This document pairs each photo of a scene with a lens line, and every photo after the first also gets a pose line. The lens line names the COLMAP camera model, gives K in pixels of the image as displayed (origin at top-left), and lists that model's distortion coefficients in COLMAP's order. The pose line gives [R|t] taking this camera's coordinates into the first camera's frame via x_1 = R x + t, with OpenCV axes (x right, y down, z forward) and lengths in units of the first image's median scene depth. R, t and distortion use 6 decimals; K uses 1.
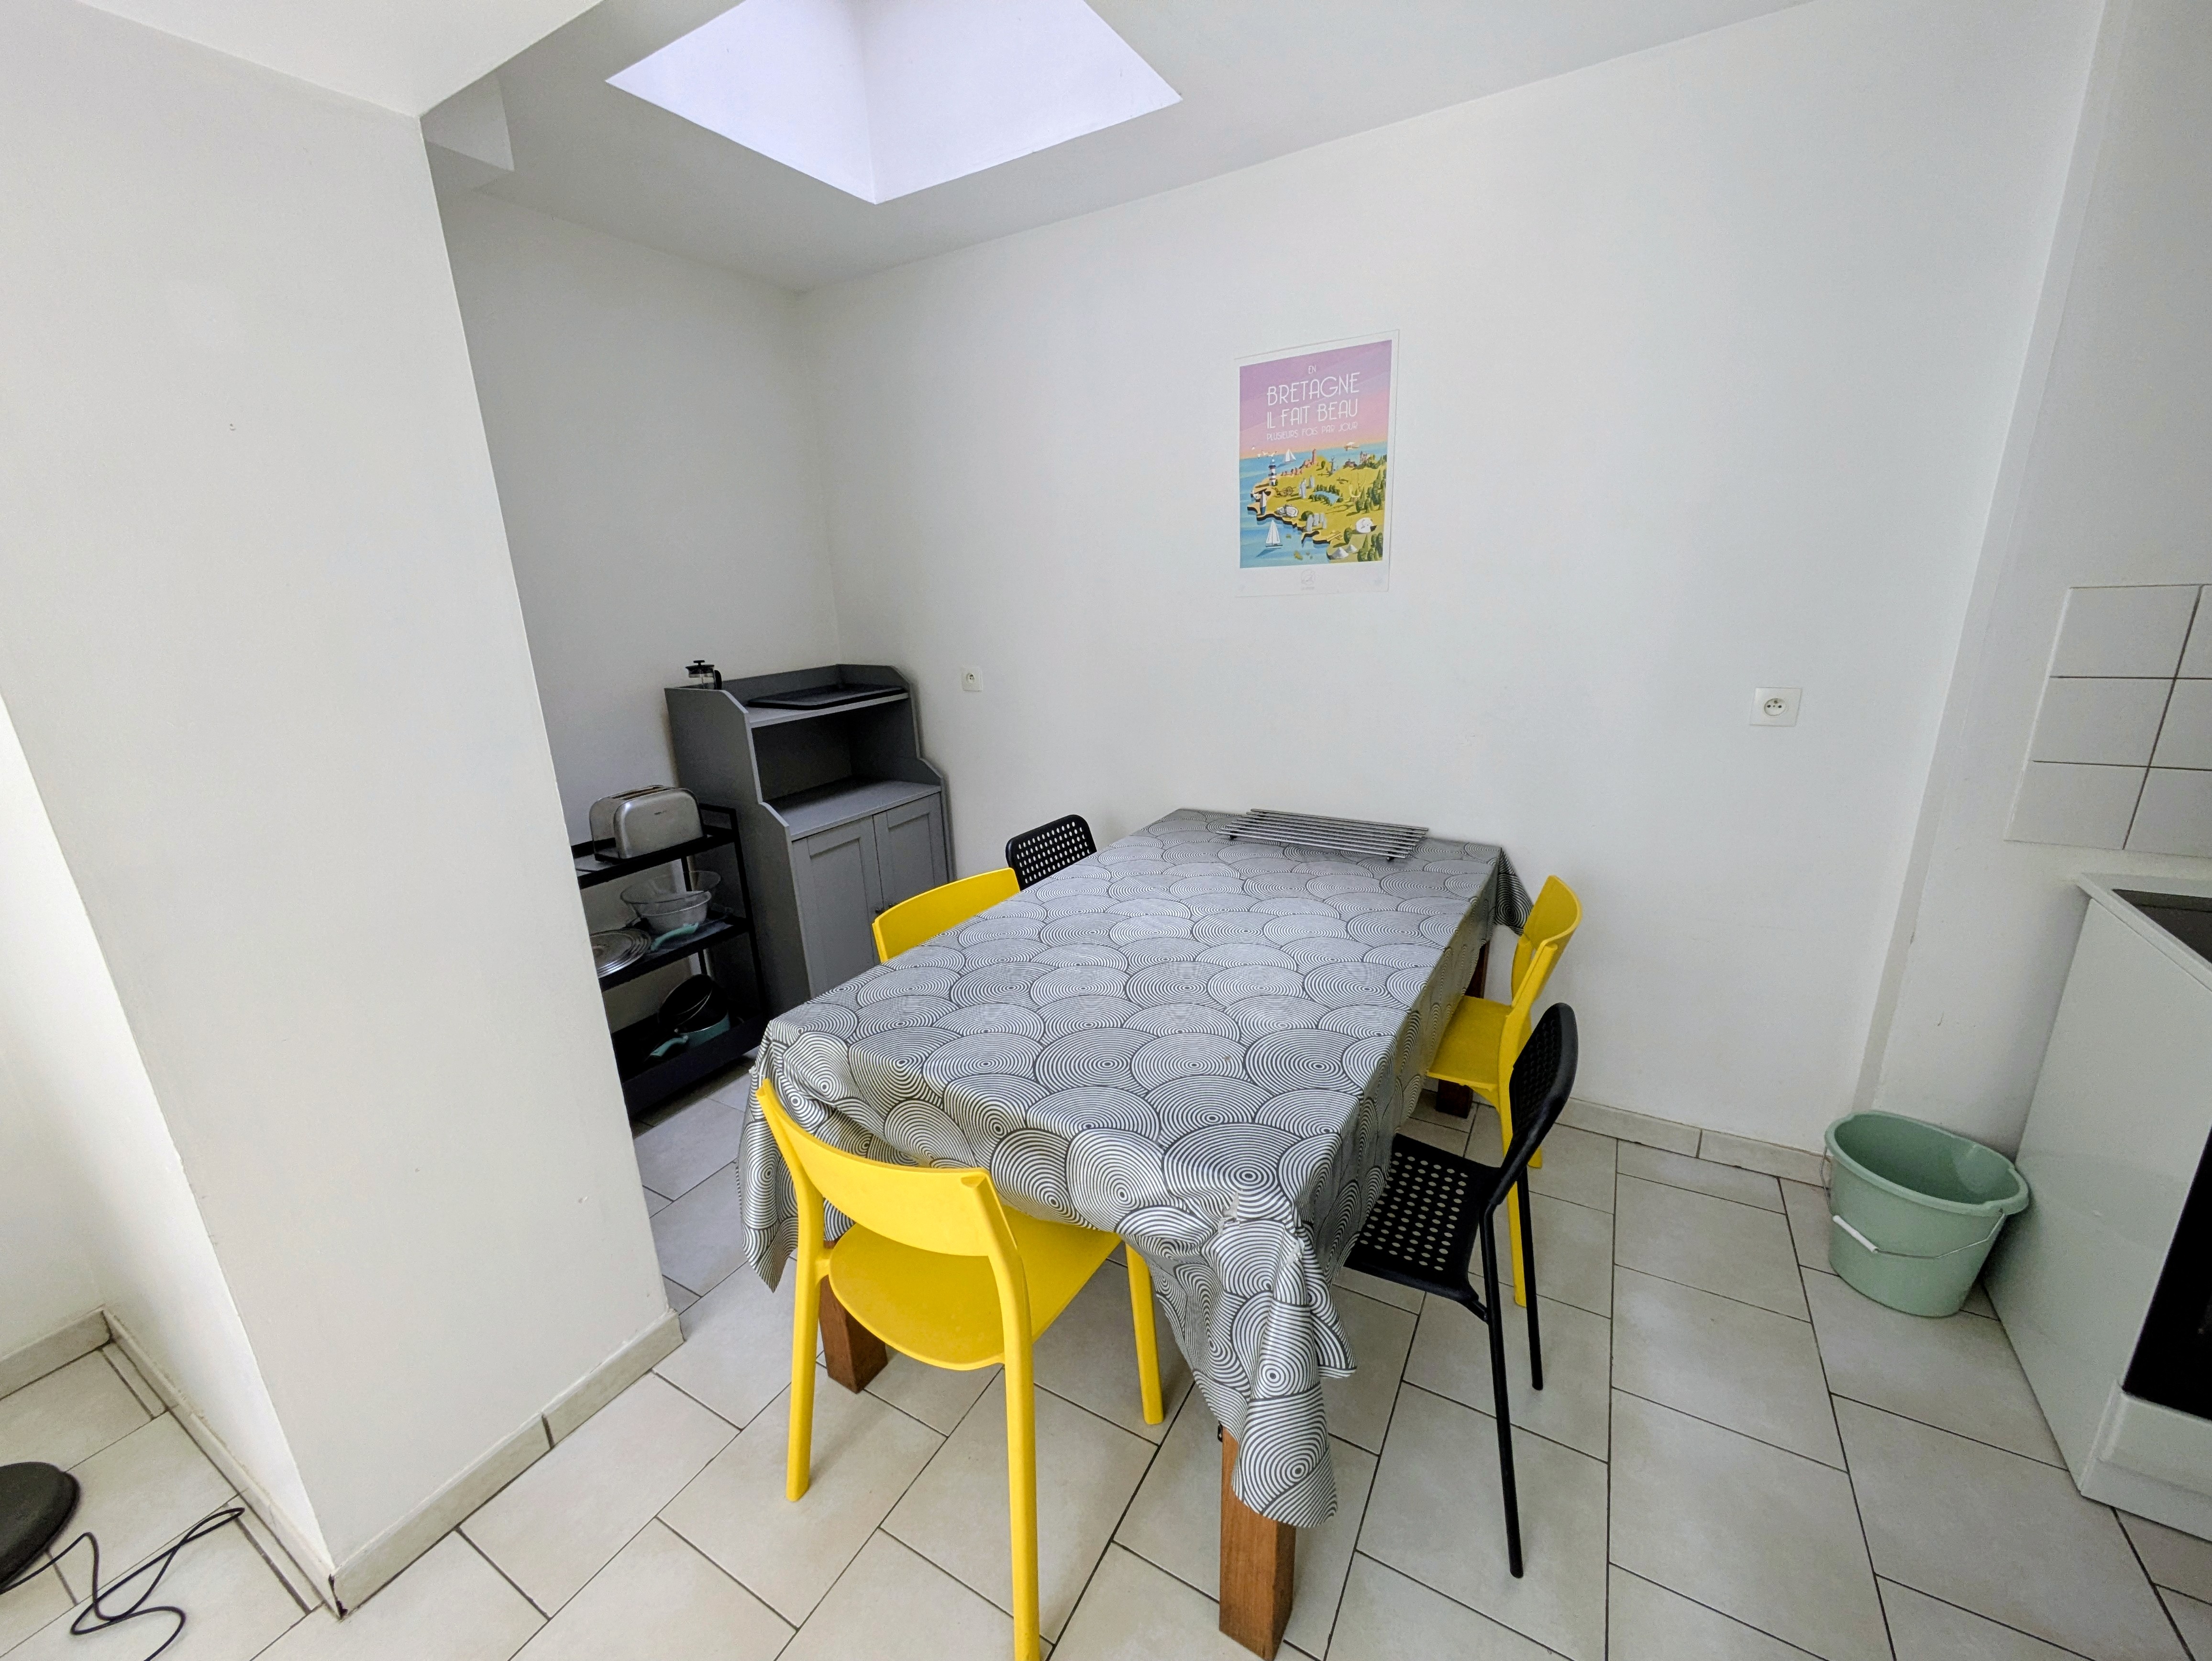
lens RADIAL K [[879.4, 0, 1101.2], [0, 879.4, 831.6], [0, 0, 1]] dist [-0.002519, 0.000112]
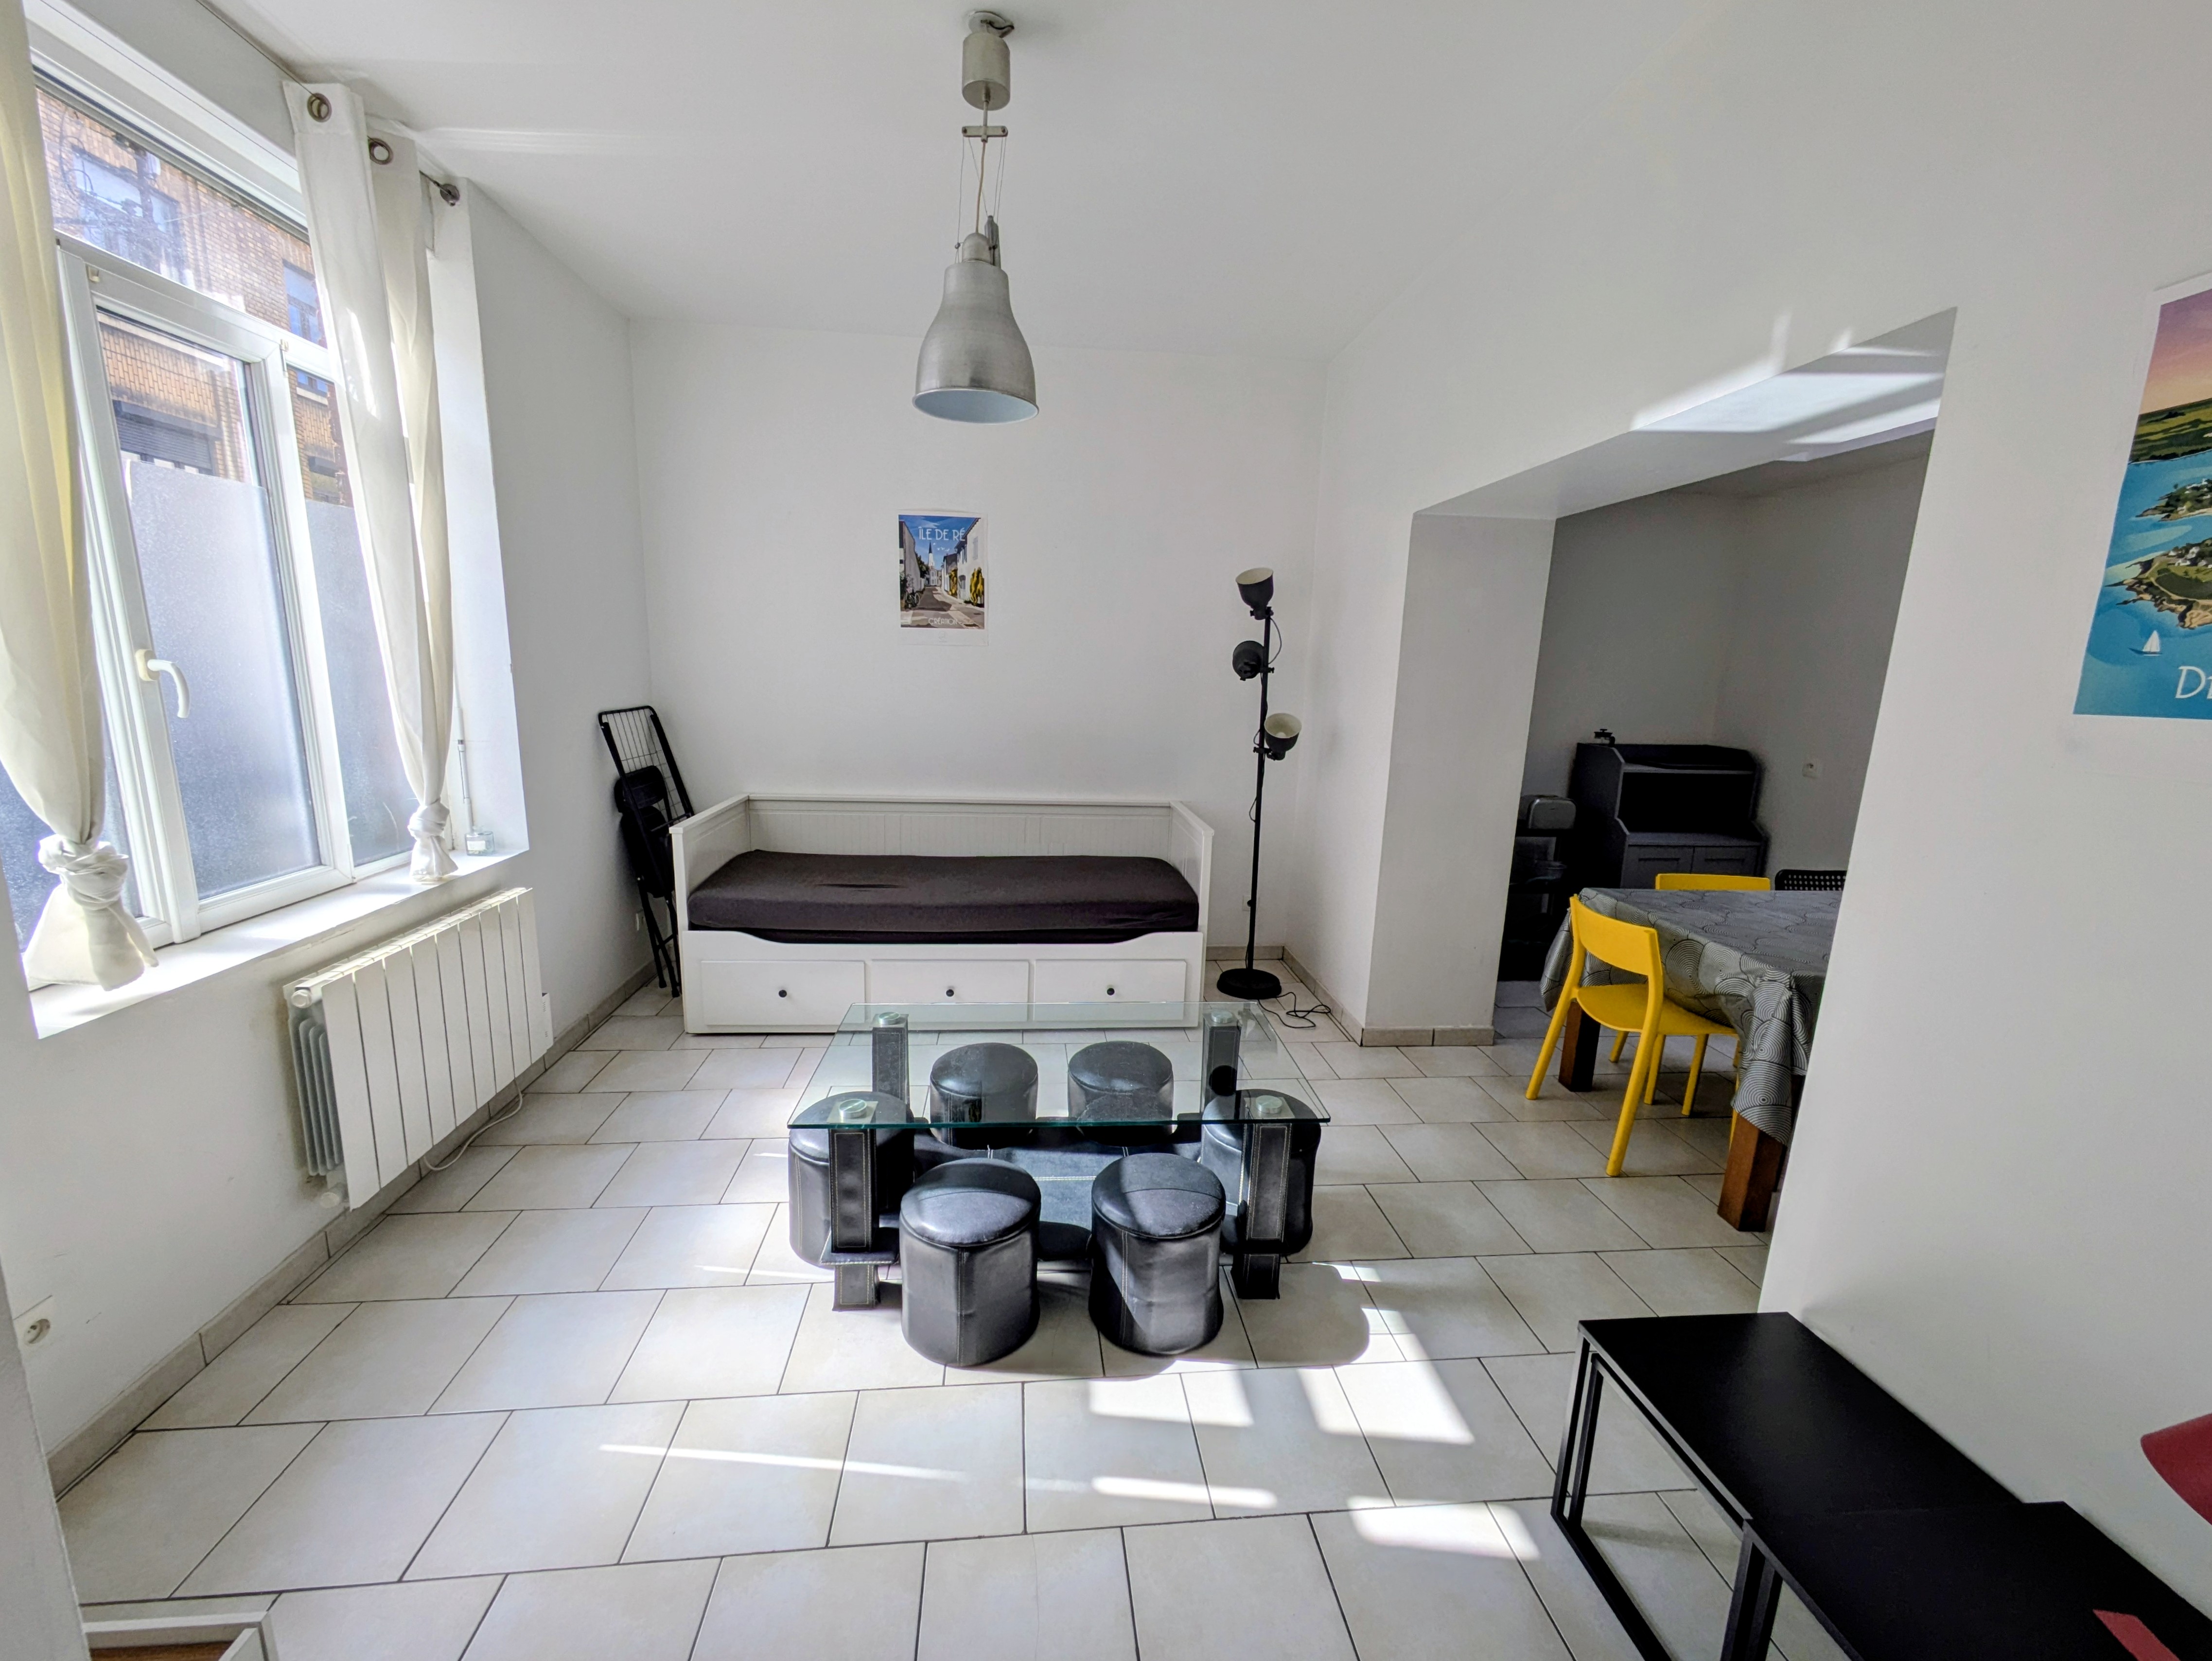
lens RADIAL K [[879.5, 0, 1097.5], [0, 879.5, 837.8], [0, 0, 1]] dist [-0.002519, 0.000112]
pose [[0.576871, 0.213998, -0.788305, 0.505351], [-0.273276, 0.960023, 0.060633, 0.239972], [0.769766, 0.180447, 0.612290, -1.053699]]
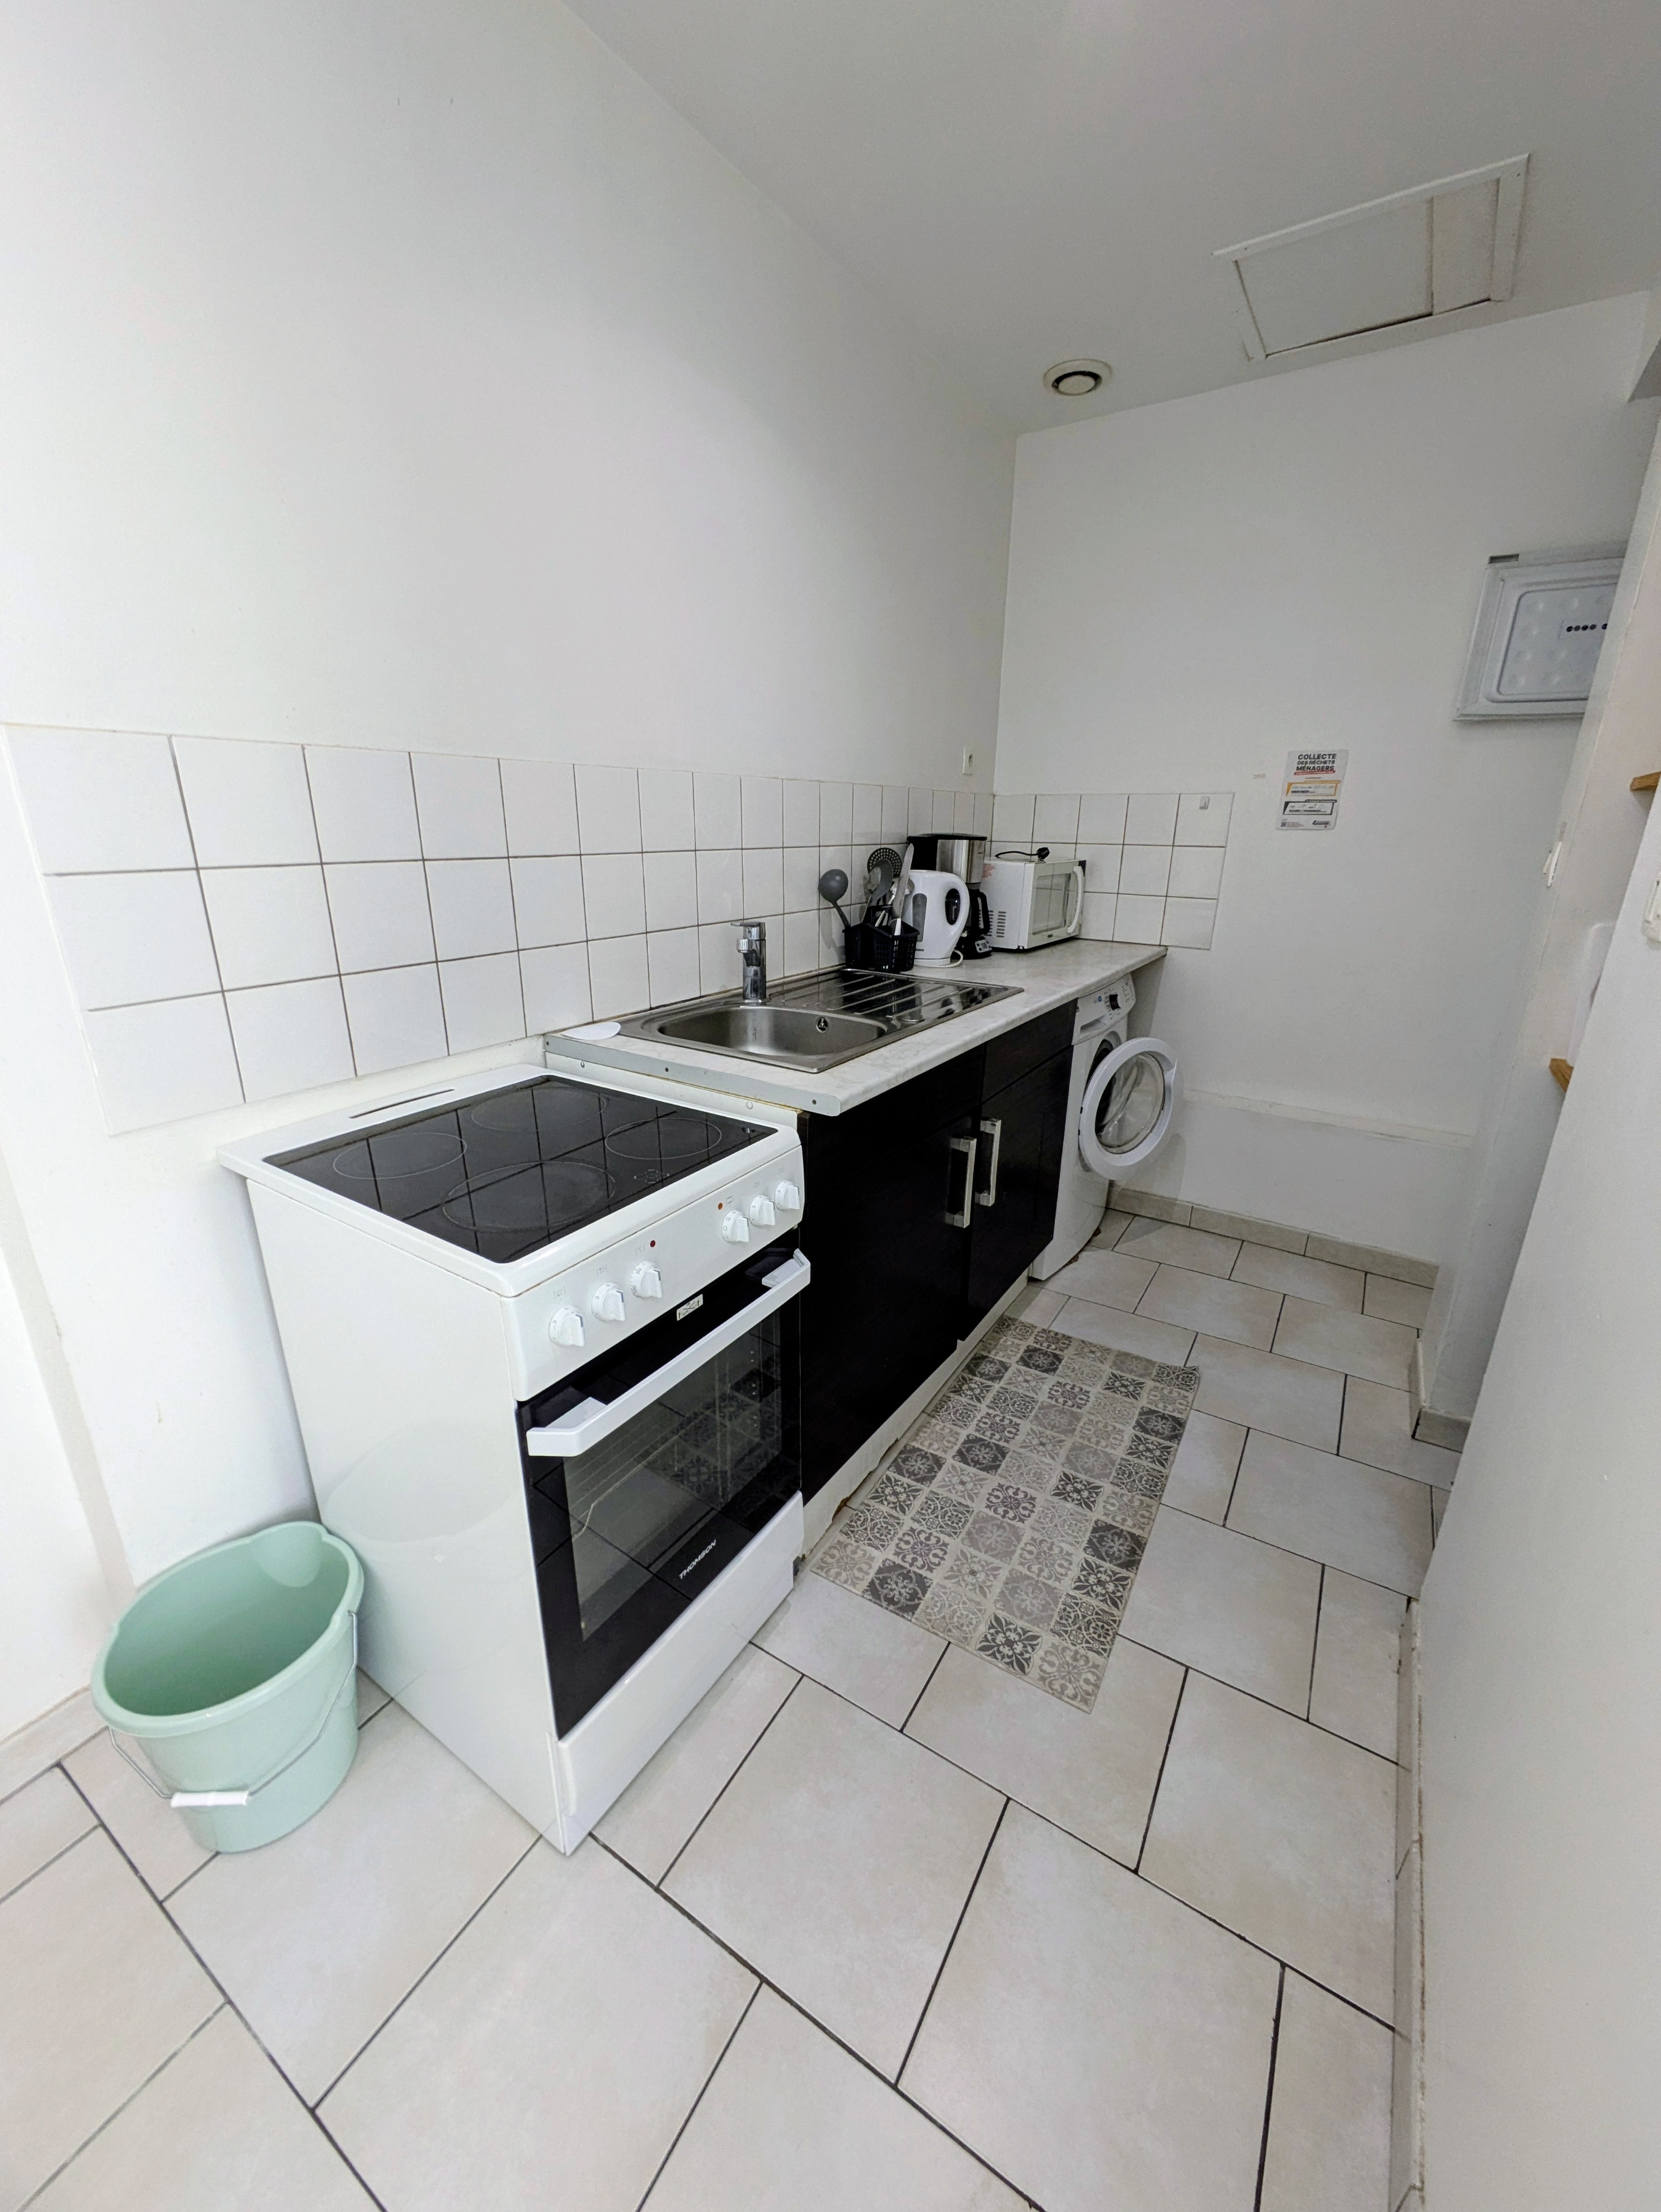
lens RADIAL K [[879.4, 0, 828.1], [0, 879.4, 1108.2], [0, 0, 1]] dist [-0.002519, 0.000112]
pose [[0.047846, -0.276362, 0.959862, 0.417366], [0.269358, 0.928932, 0.254030, -0.027918], [-0.961851, 0.246392, 0.118886, 0.386719]]
